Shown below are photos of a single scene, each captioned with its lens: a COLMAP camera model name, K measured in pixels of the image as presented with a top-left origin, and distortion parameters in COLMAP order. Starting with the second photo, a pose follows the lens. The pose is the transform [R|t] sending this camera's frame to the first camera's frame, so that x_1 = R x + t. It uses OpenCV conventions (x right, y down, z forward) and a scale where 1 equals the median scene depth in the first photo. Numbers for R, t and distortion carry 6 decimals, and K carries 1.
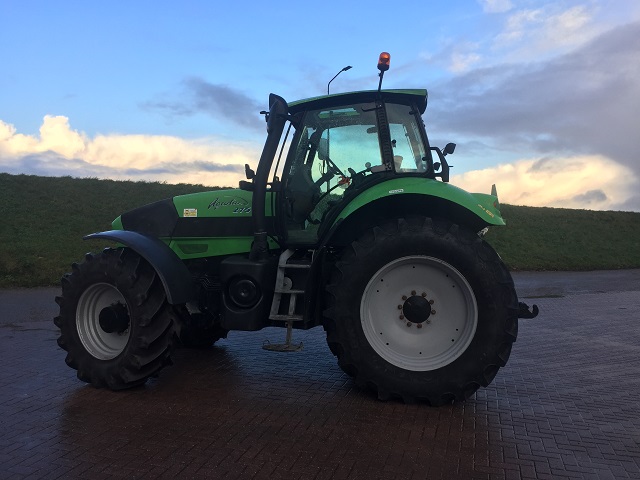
lens RADIAL K [[549.6, 0, 319.1], [0, 549.6, 233.3], [0, 0, 1]] dist [0.011979, 0.003112]
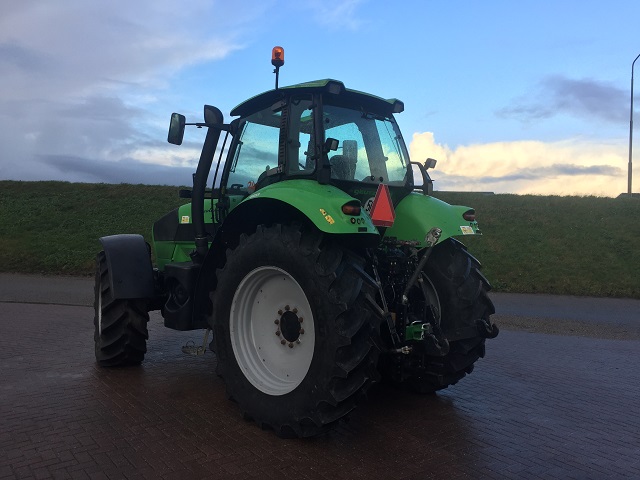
lens RADIAL K [[543.7, 0, 320.0], [0, 543.7, 240.0], [0, 0, 1]] dist [0.061762, -0.000819]
pose [[0.820537, 0.022136, -0.571164, 0.723091], [-0.022233, 0.999730, 0.006806, -0.010852], [0.571161, 0.007114, 0.820808, 0.291218]]
